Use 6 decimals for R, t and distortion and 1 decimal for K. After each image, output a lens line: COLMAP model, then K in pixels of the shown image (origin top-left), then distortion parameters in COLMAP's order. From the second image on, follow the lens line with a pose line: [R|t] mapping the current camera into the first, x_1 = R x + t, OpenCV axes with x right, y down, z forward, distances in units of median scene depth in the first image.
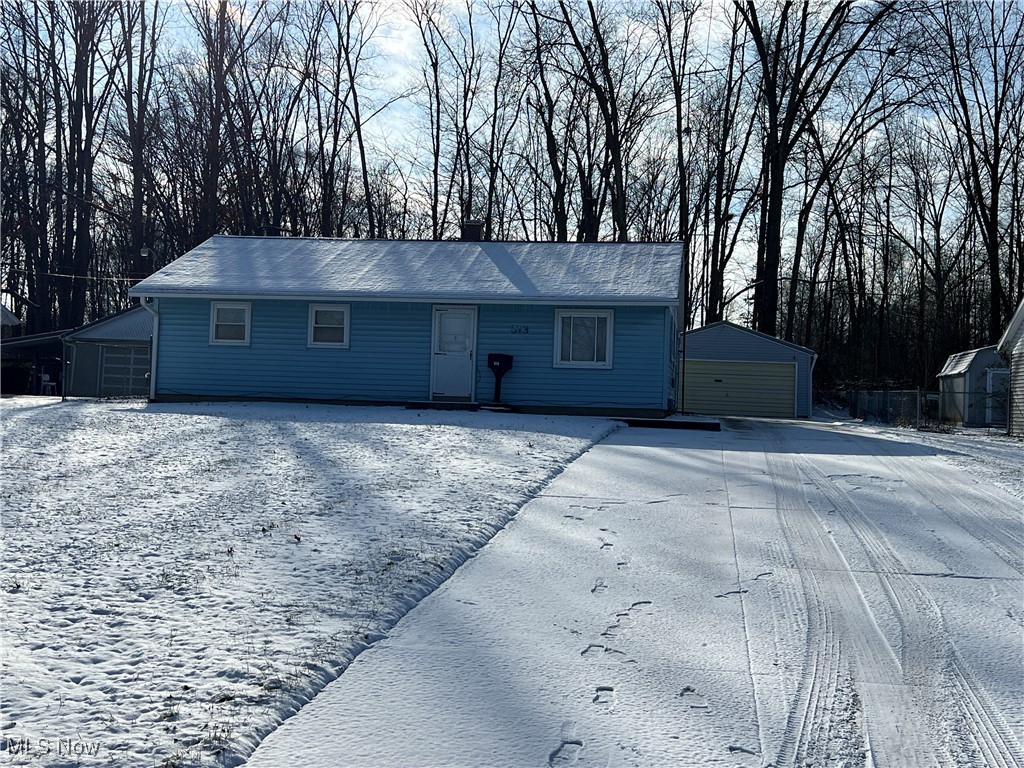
lens RADIAL K [[1198.7, 0, 512.8], [0, 1198.7, 378.5], [0, 0, 1]] dist [0.104046, 0.000000]
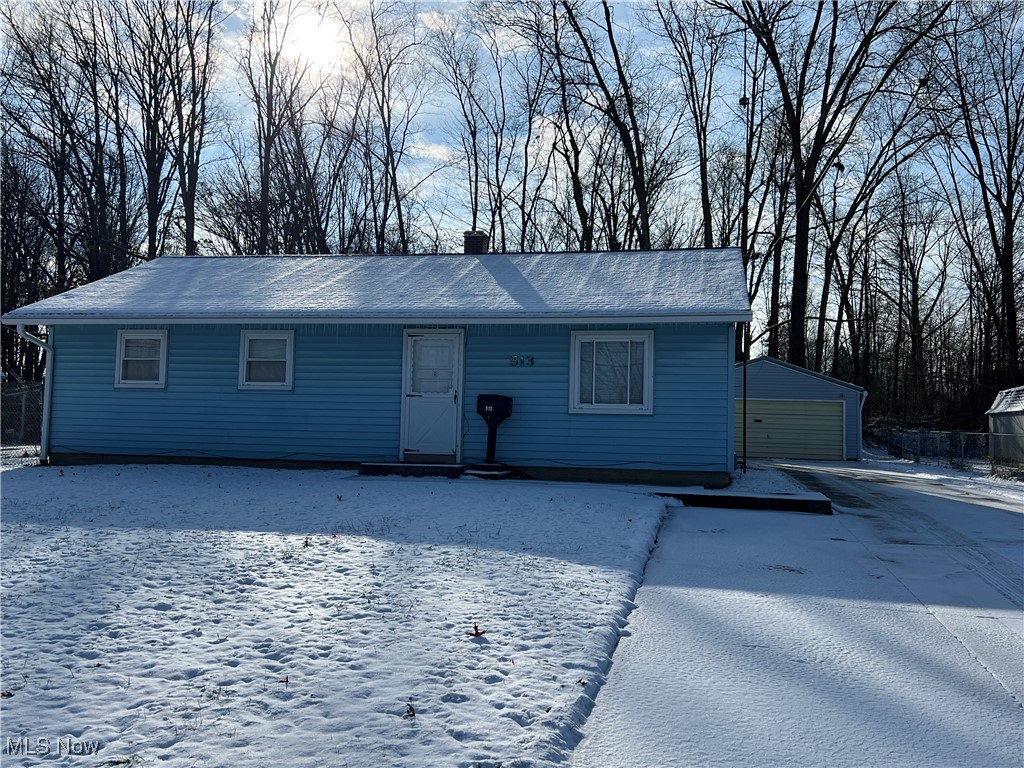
lens RADIAL K [[900.9, 0, 515.5], [0, 900.9, 387.5], [0, 0, 1]] dist [0.059209, -0.044813]
pose [[0.998802, -0.011422, -0.047574, 0.026564], [0.010102, 0.999559, -0.027910, -0.009503], [0.047872, 0.027396, 0.998478, 0.449129]]
